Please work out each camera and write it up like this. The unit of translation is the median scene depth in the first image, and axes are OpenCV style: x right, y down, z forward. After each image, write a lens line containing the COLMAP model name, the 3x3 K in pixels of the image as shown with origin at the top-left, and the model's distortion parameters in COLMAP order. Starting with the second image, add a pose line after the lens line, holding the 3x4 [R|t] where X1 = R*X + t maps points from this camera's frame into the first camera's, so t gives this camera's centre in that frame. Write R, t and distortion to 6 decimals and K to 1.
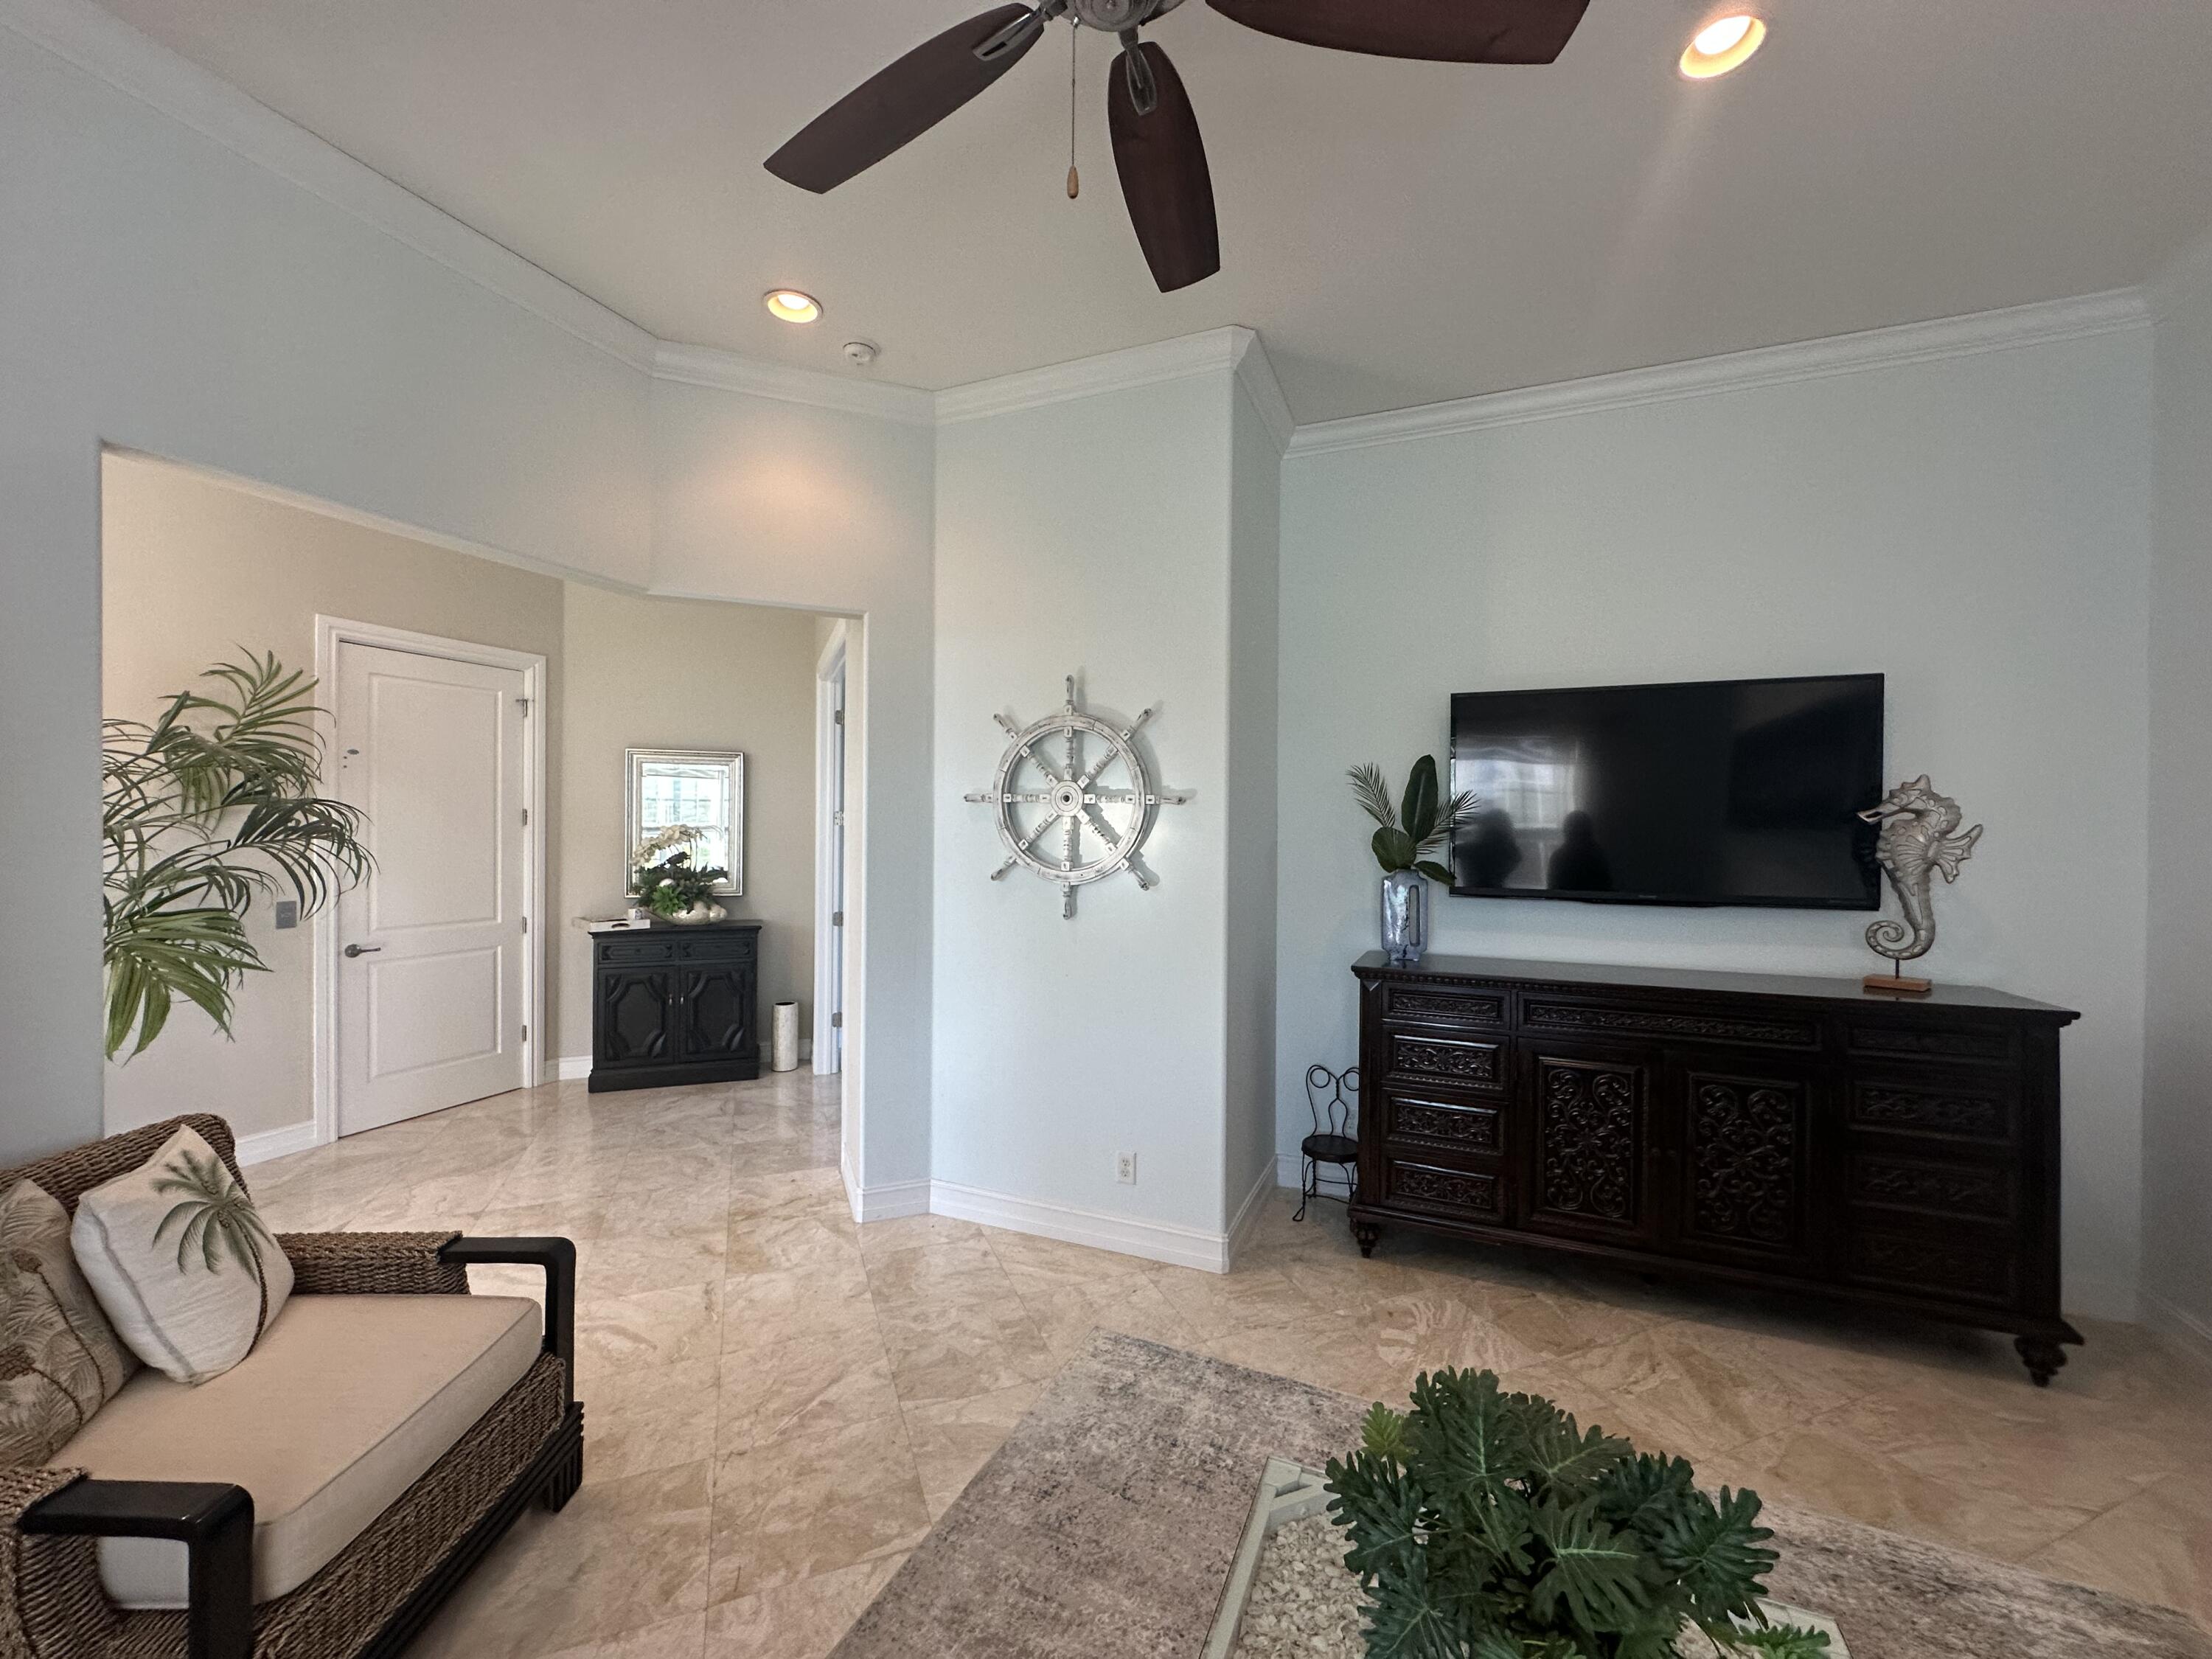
lens RADIAL K [[880.2, 0, 1101.4], [0, 880.2, 825.5], [0, 0, 1]] dist [-0.005182, 0.001231]
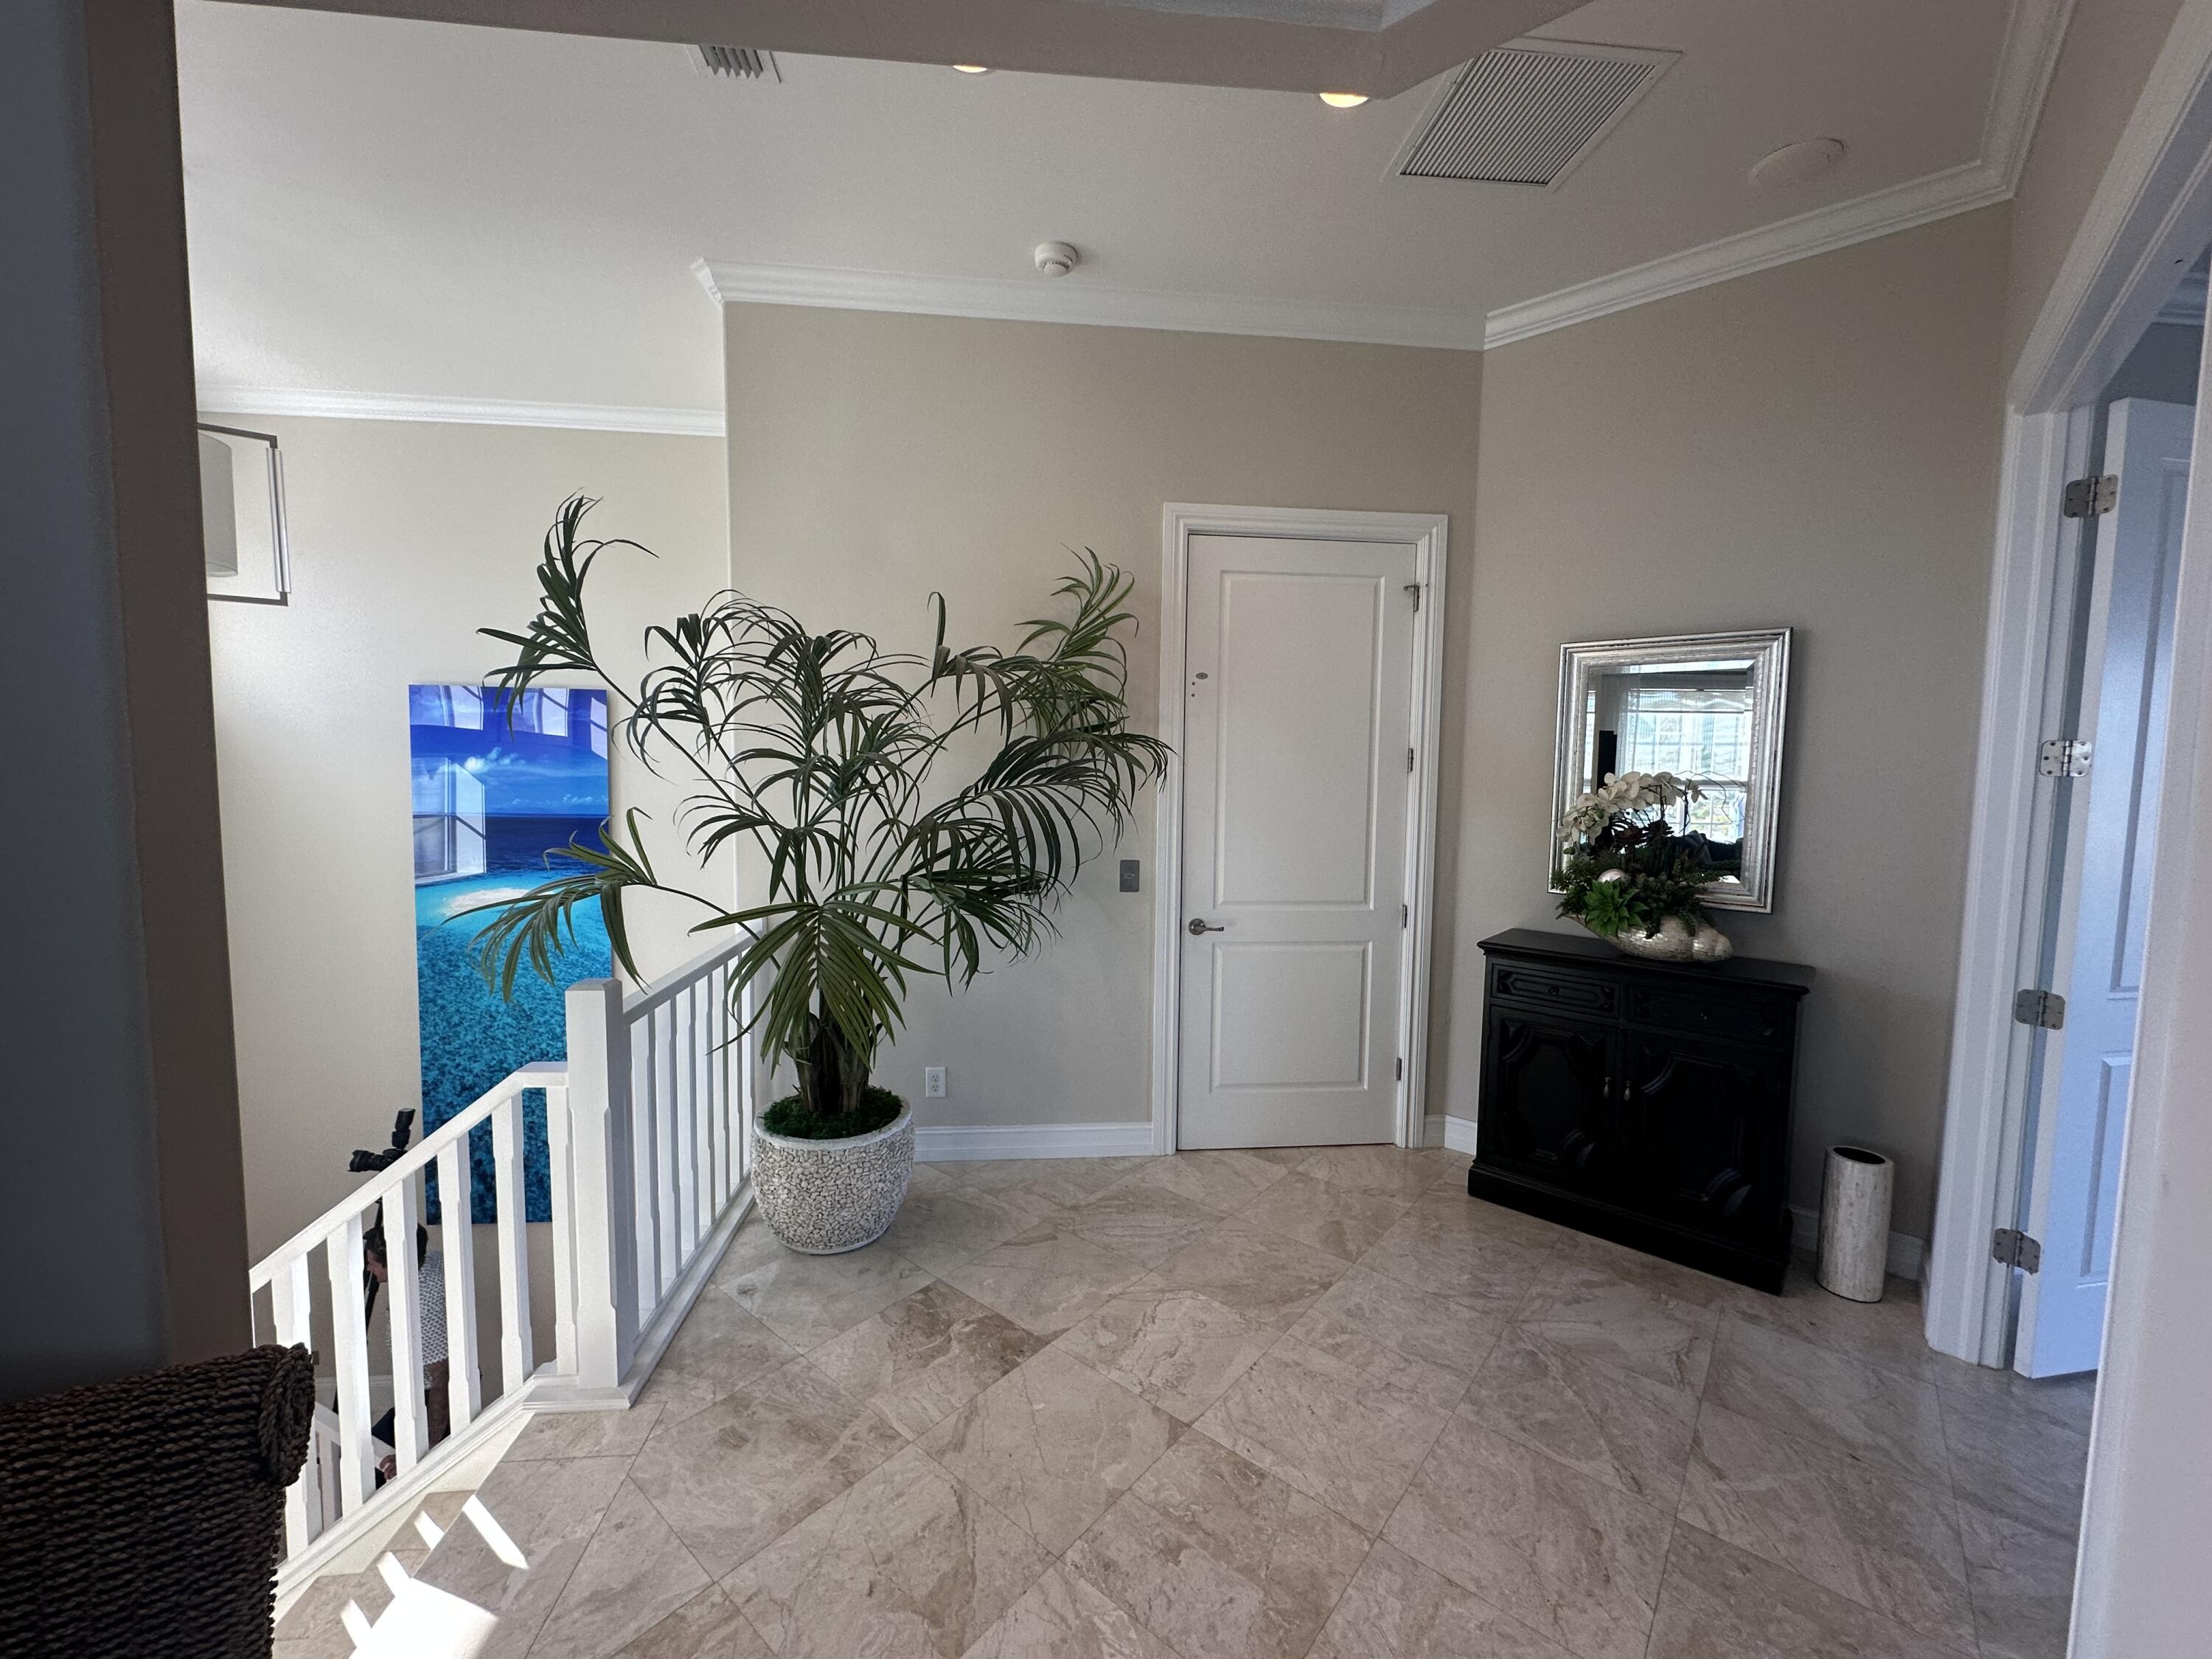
lens RADIAL K [[880.2, 0, 1106.9], [0, 880.2, 829.1], [0, 0, 1]] dist [-0.005182, 0.001231]
pose [[0.476529, 0.062109, -0.876962, -0.163954], [-0.010710, 0.997838, 0.064850, 0.002682], [0.879094, -0.021510, 0.476164, 0.463226]]
